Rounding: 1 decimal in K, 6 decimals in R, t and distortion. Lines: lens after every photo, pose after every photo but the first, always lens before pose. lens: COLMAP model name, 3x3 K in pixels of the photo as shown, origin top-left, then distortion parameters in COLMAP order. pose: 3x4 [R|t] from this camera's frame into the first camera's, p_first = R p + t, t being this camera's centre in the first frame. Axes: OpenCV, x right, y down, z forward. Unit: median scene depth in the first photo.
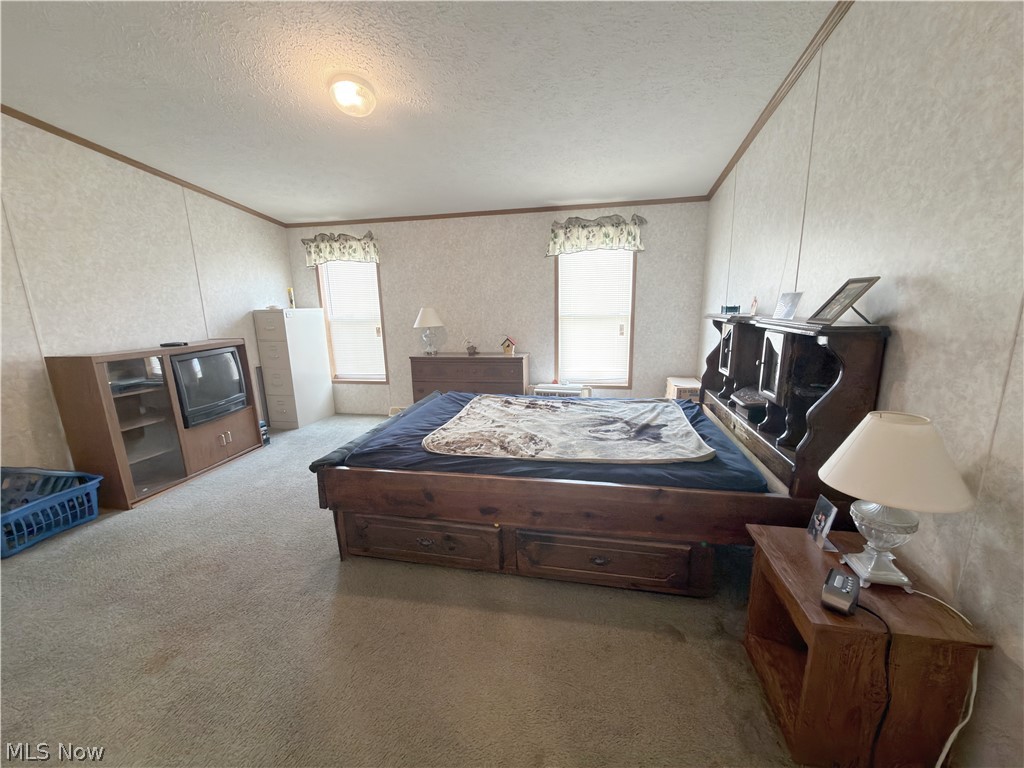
lens RADIAL K [[408.2, 0, 512.3], [0, 408.2, 383.8], [0, 0, 1]] dist [-0.000052, -0.000034]
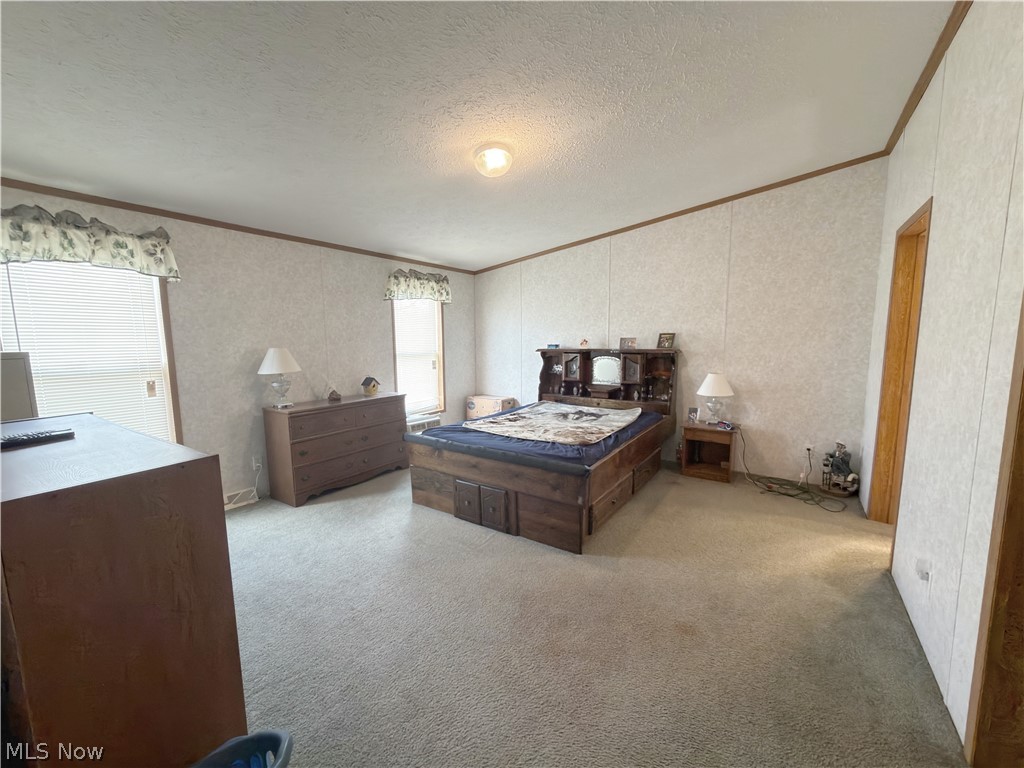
lens RADIAL K [[408.2, 0, 515.3], [0, 408.2, 382.4], [0, 0, 1]] dist [-0.000052, -0.000034]
pose [[0.382172, -0.083181, 0.920340, -0.775462], [0.181612, 0.983278, 0.013455, -0.053578], [-0.906069, 0.162003, 0.390888, 0.317966]]
